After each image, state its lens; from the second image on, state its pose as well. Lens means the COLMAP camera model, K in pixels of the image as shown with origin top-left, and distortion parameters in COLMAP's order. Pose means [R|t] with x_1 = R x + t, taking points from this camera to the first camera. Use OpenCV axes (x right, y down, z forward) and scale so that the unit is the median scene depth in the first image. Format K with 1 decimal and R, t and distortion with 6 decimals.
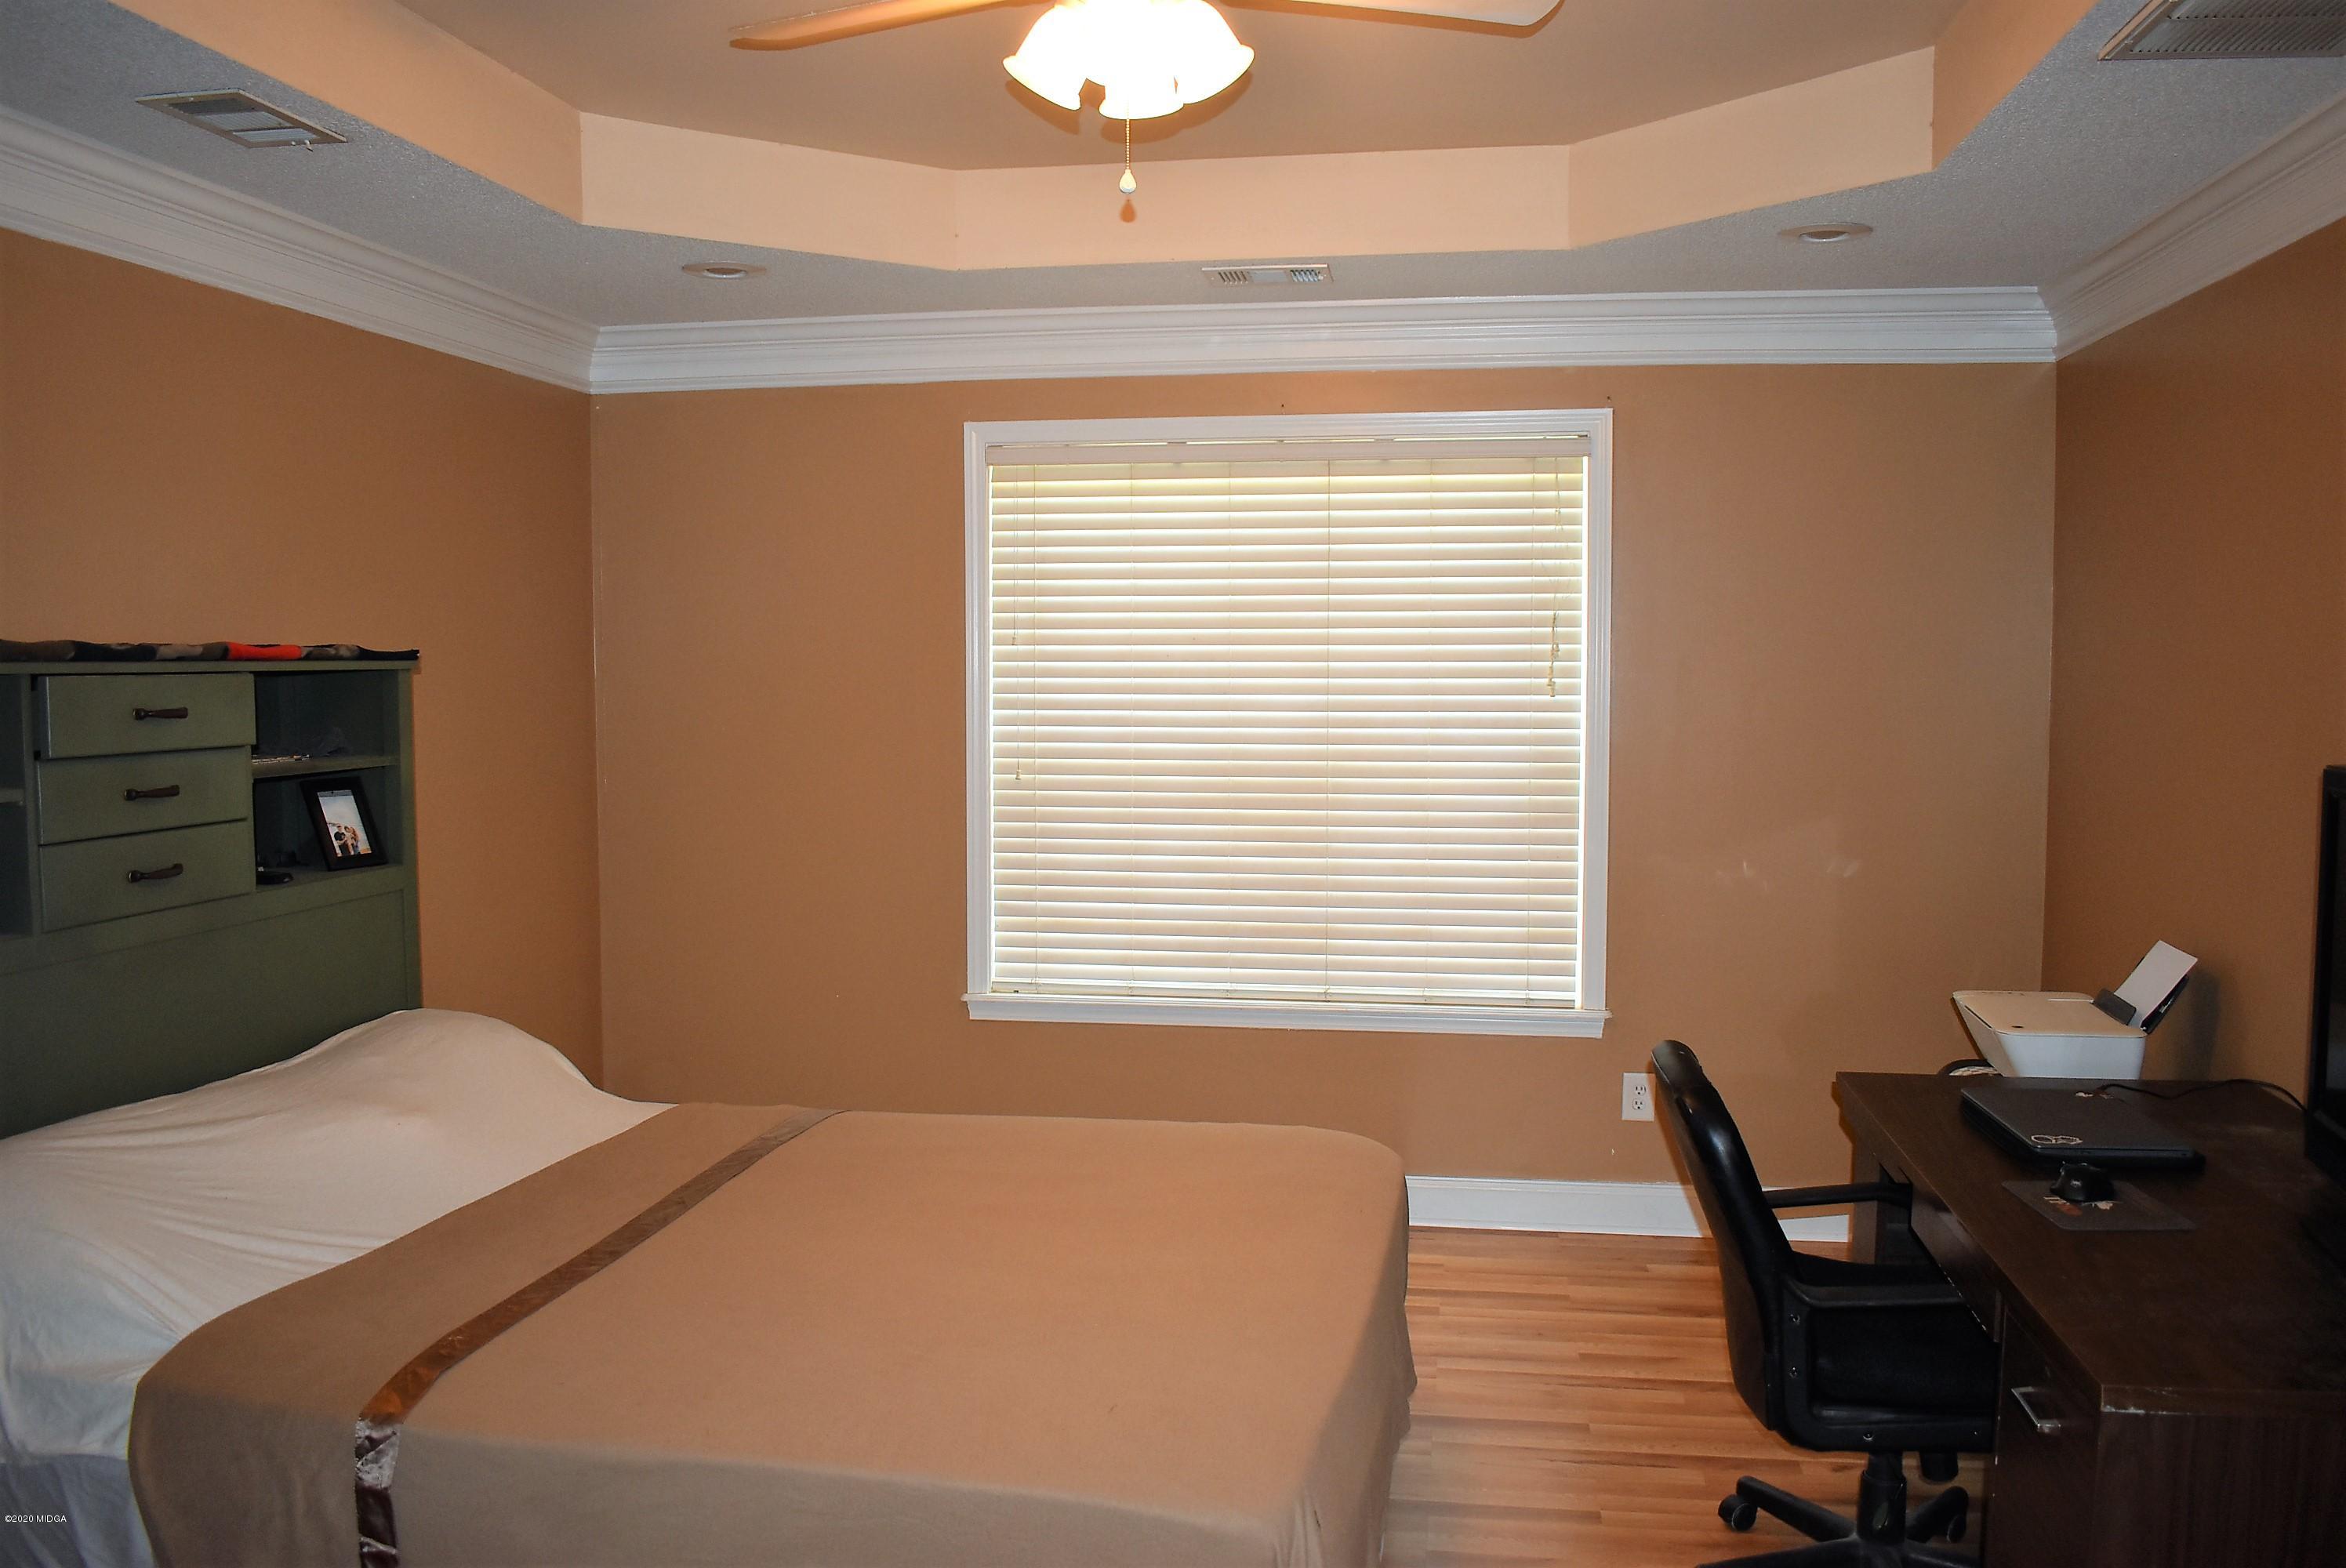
lens RADIAL K [[1839.1, 0, 1173.8], [0, 1839.1, 785.9], [0, 0, 1]] dist [-0.098836, 0.007778]
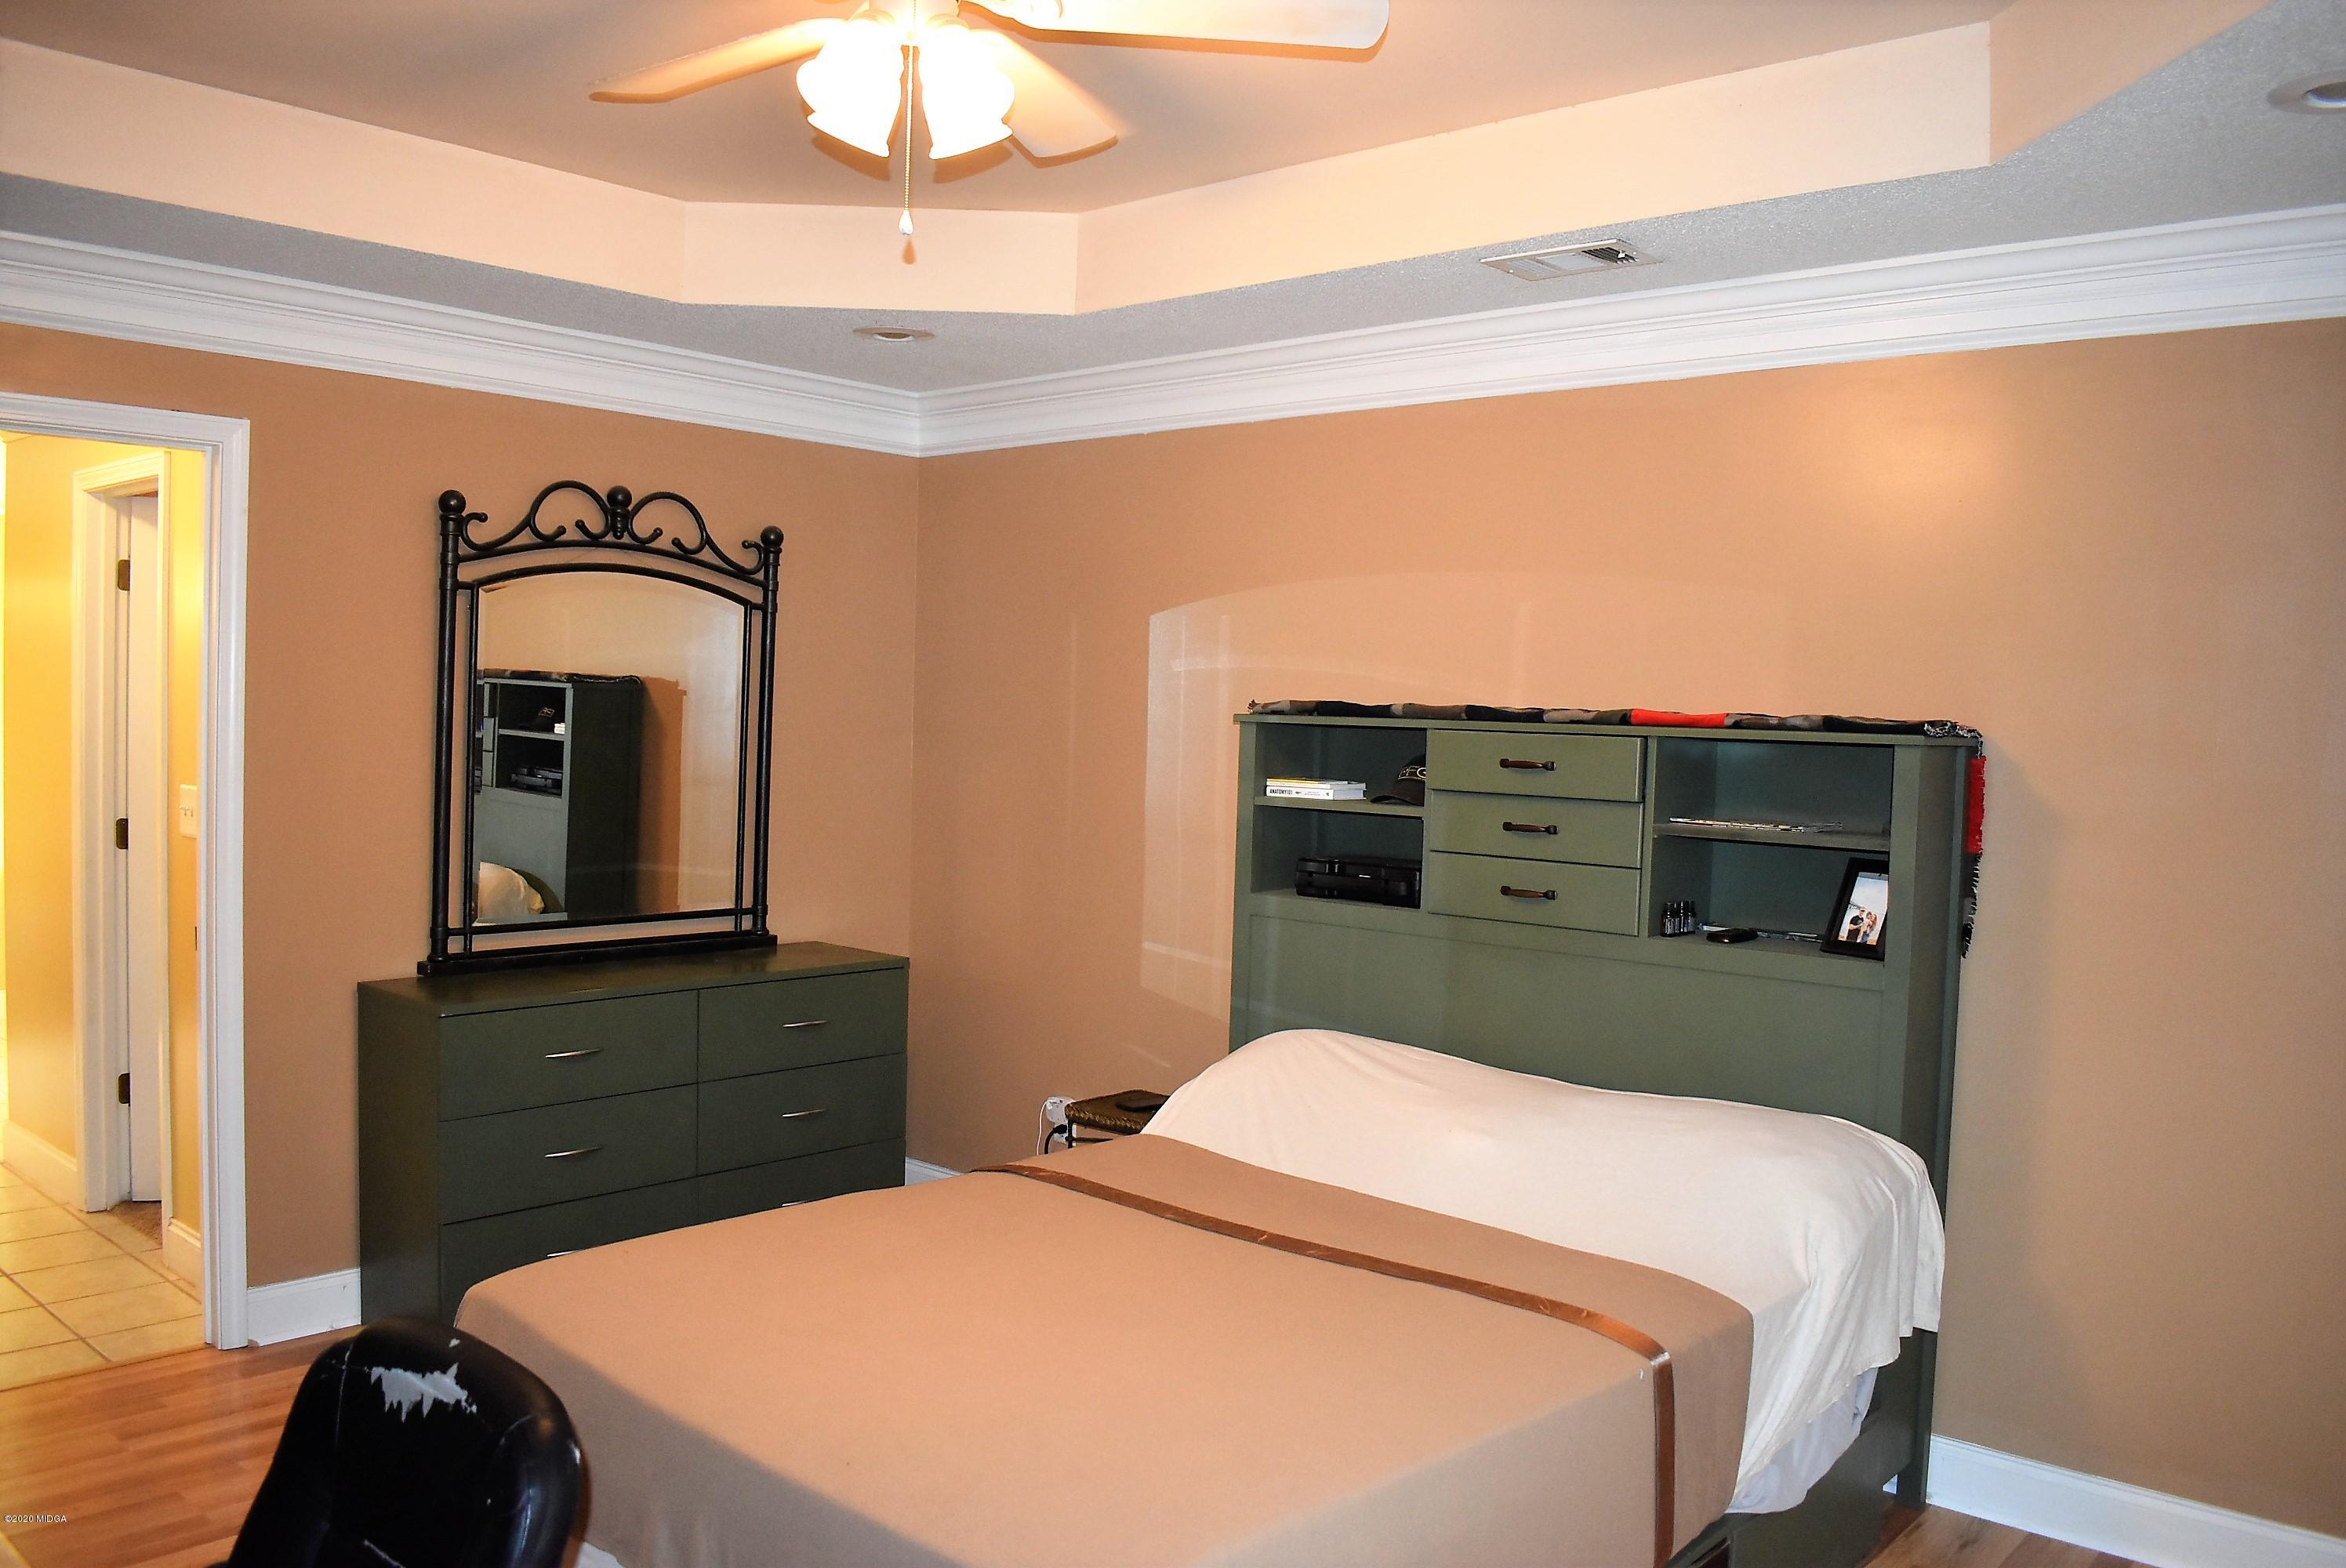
lens RADIAL K [[1839.1, 0, 1173.6], [0, 1839.1, 782.9], [0, 0, 1]] dist [-0.098836, 0.007778]
pose [[-0.546867, 0.019866, -0.836984, 0.625228], [-0.083504, 0.993439, 0.078139, -0.105277], [0.833045, 0.112623, -0.541620, 1.461330]]
